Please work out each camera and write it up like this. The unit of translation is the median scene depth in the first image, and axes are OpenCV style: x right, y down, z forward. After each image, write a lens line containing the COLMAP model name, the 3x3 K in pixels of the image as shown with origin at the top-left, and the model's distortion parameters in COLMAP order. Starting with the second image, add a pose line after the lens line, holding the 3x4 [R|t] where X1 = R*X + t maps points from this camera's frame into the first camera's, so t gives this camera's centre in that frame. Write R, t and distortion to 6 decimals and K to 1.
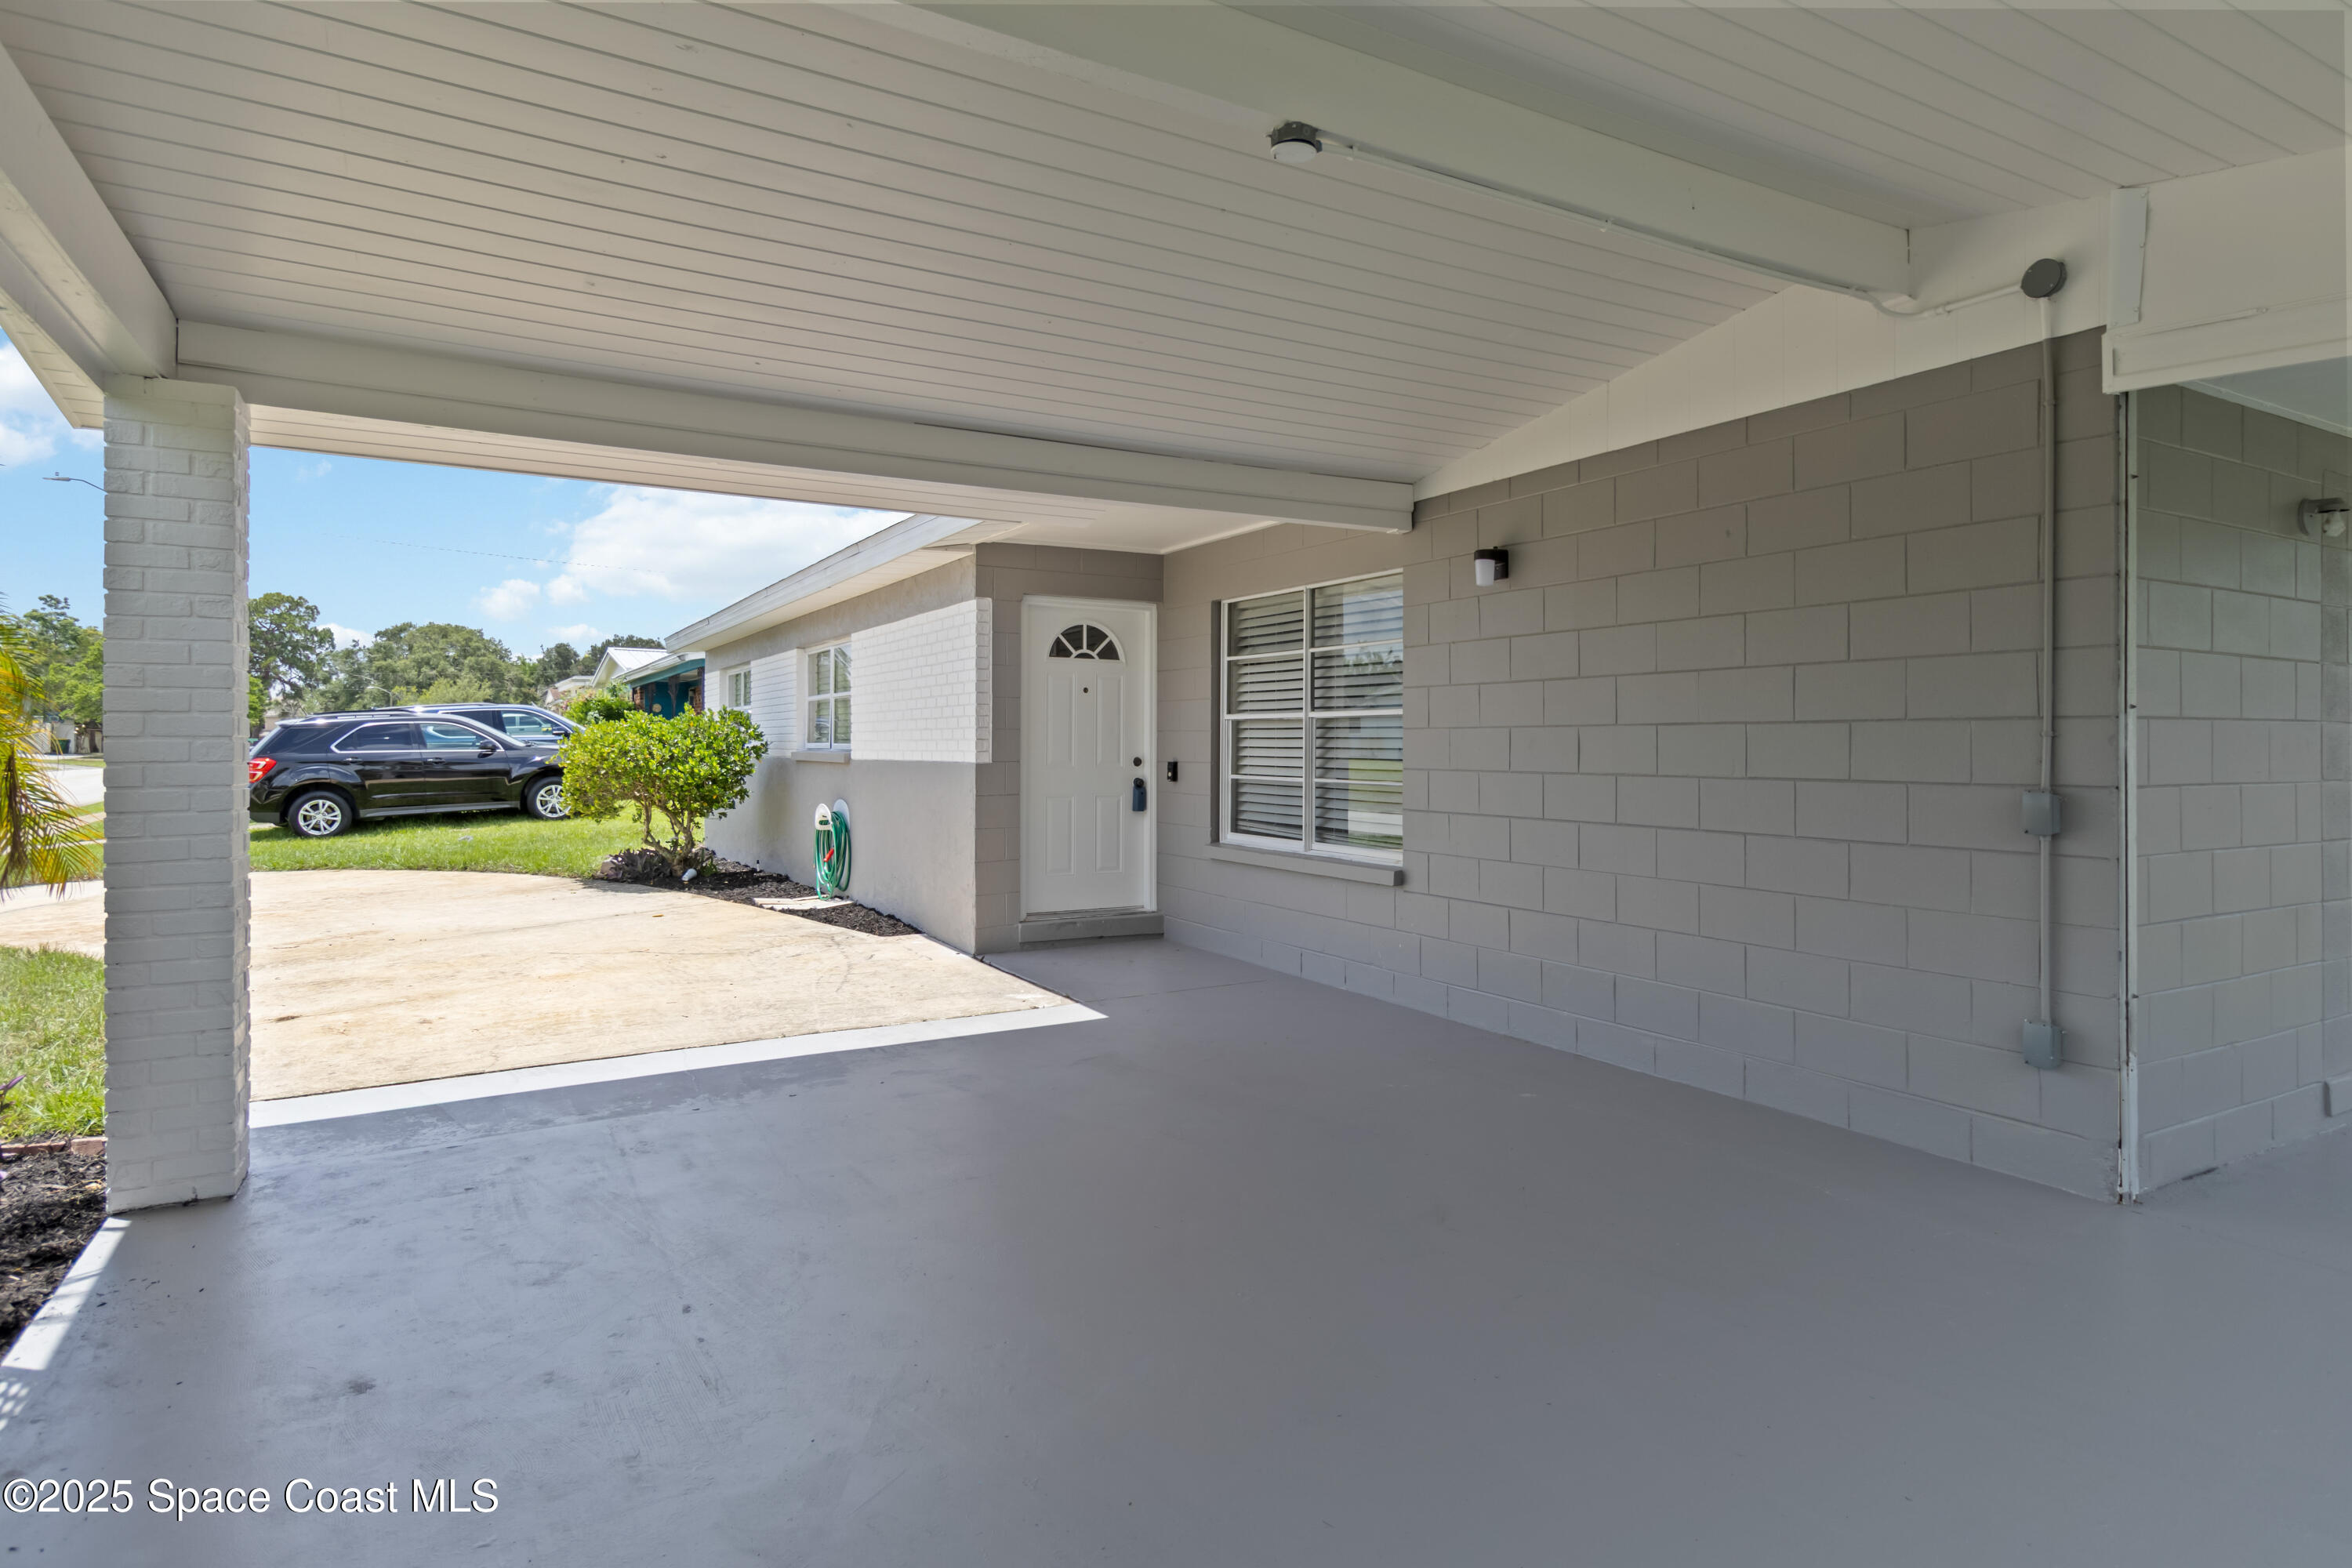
lens RADIAL K [[1259.3, 0, 1176.2], [0, 1259.3, 739.2], [0, 0, 1]] dist [-0.000084, -0.000013]
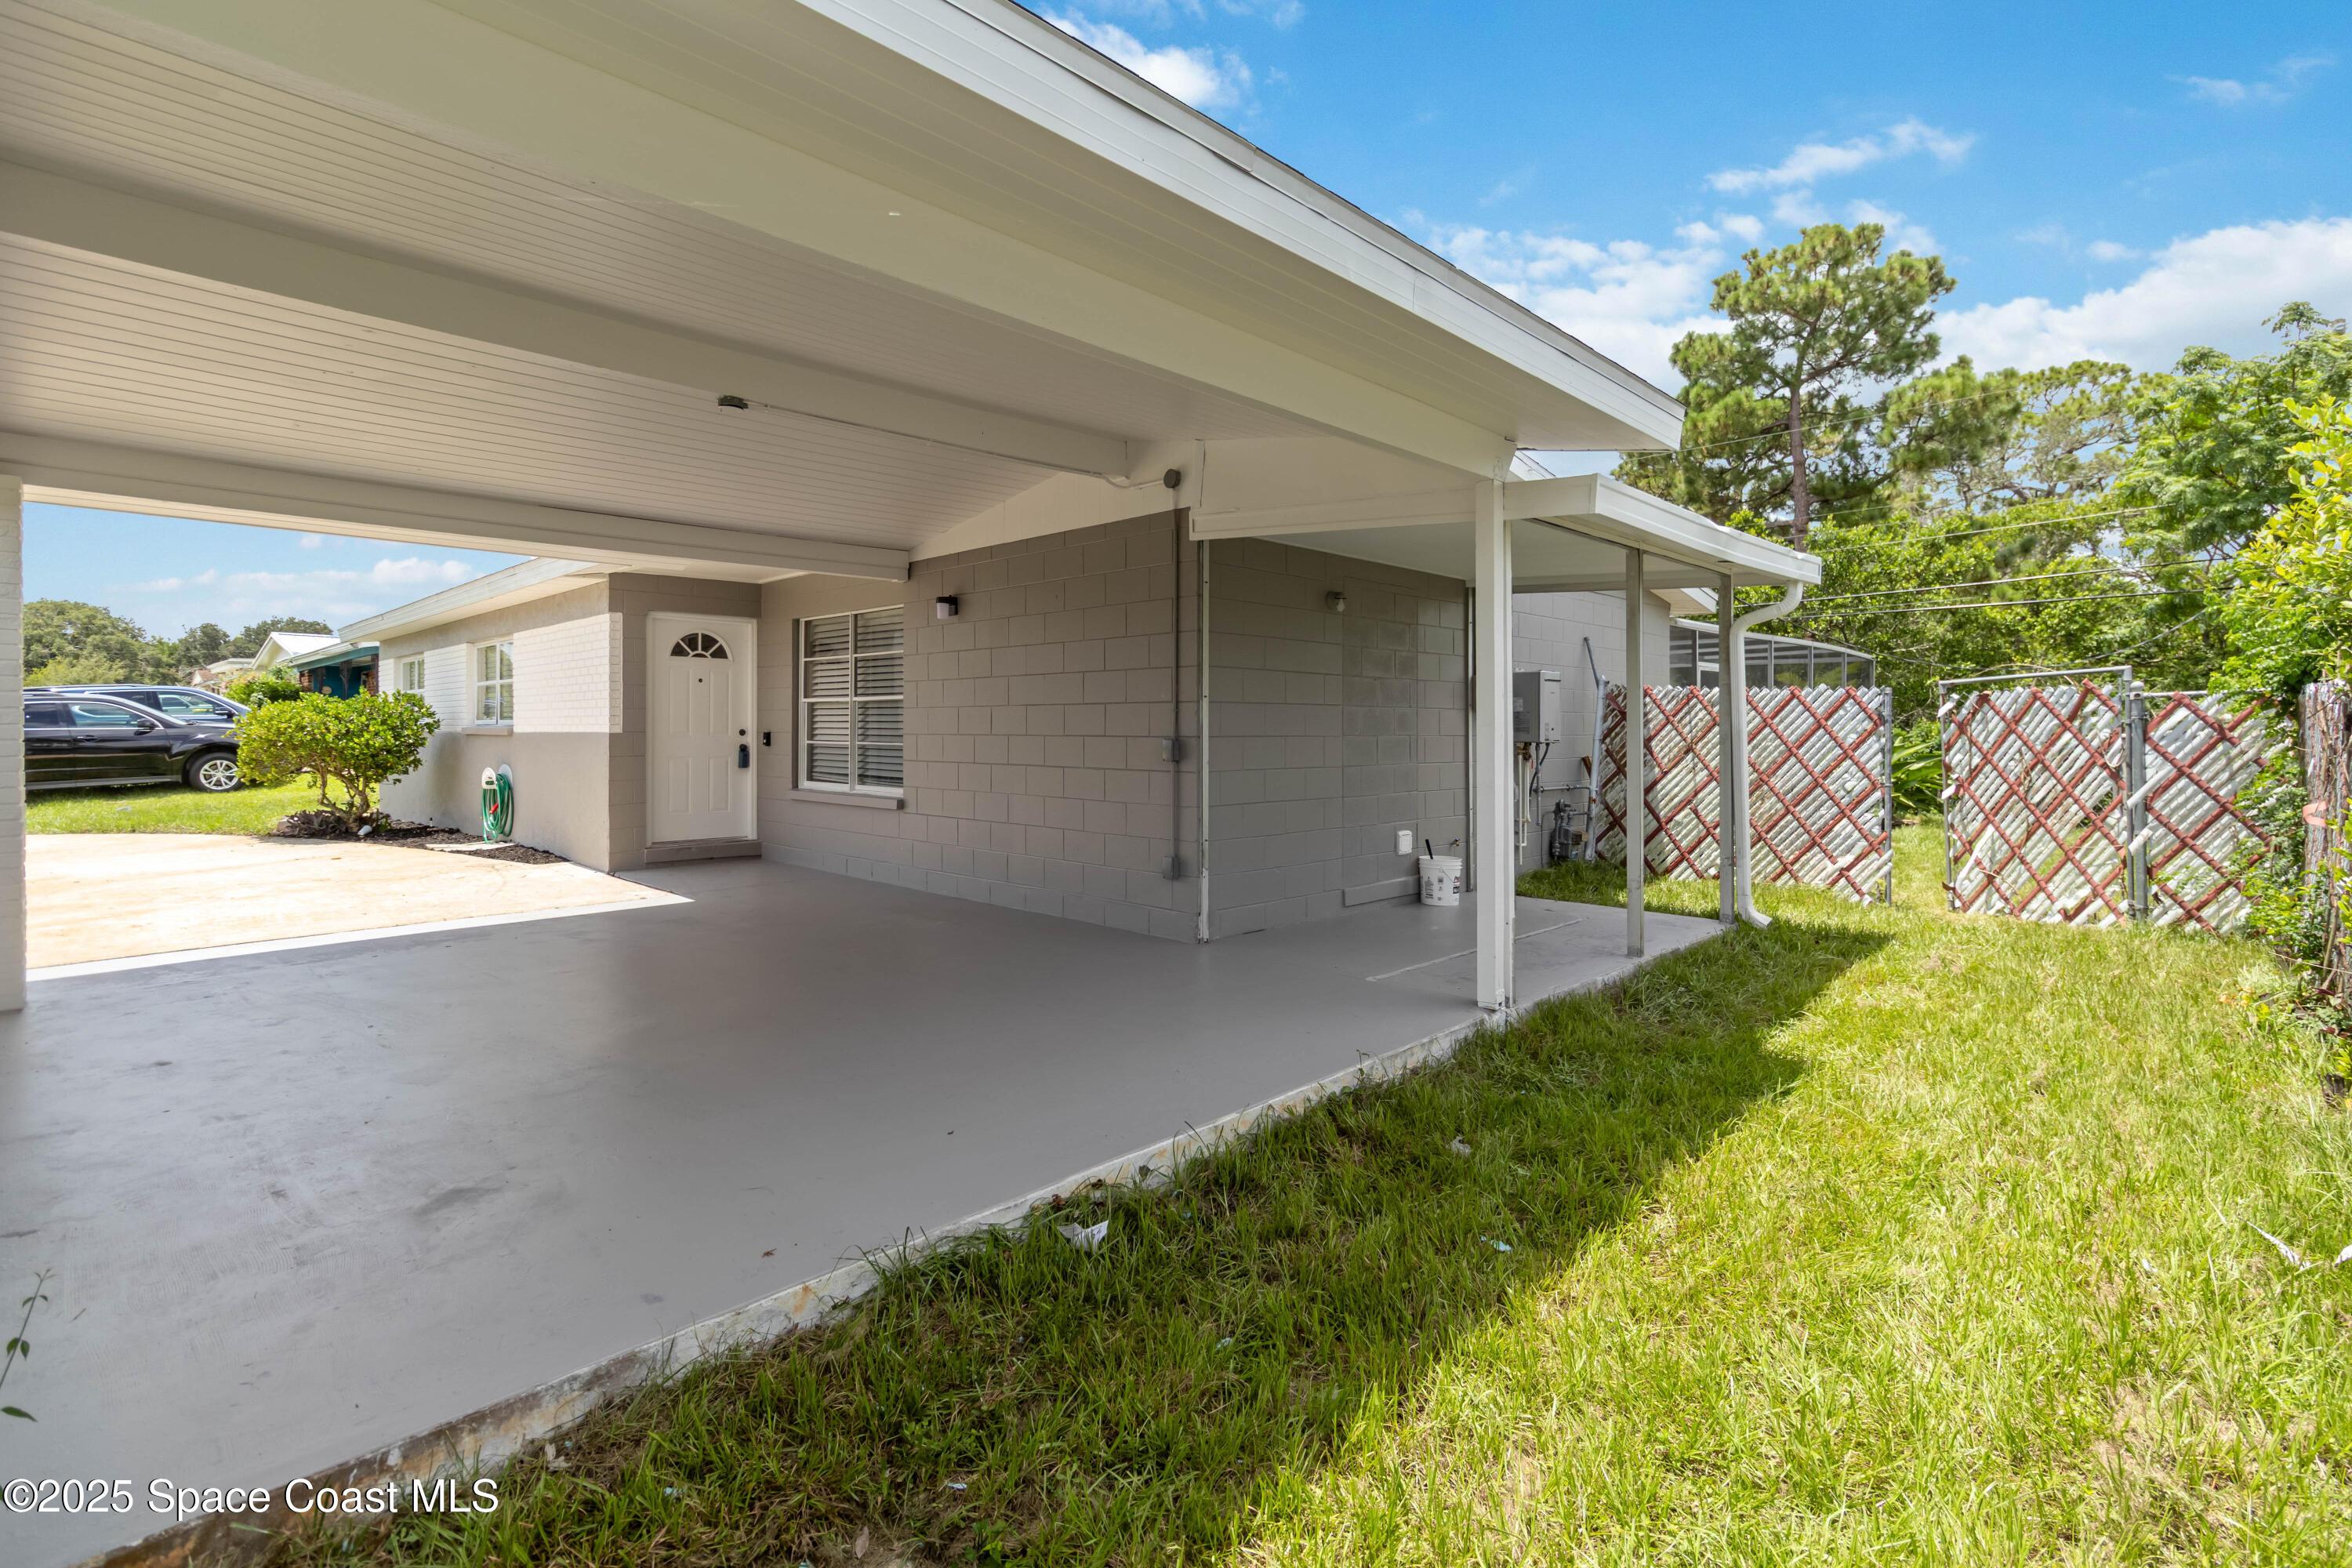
lens RADIAL K [[1085.9, 0, 1180.3], [0, 1085.9, 728.1], [0, 0, 1]] dist [-0.000773, 0.000160]
pose [[0.961628, -0.001280, 0.274354, 0.105096], [-0.000261, 0.999984, 0.005580, 0.006362], [-0.274357, -0.005438, 0.961613, -0.283354]]
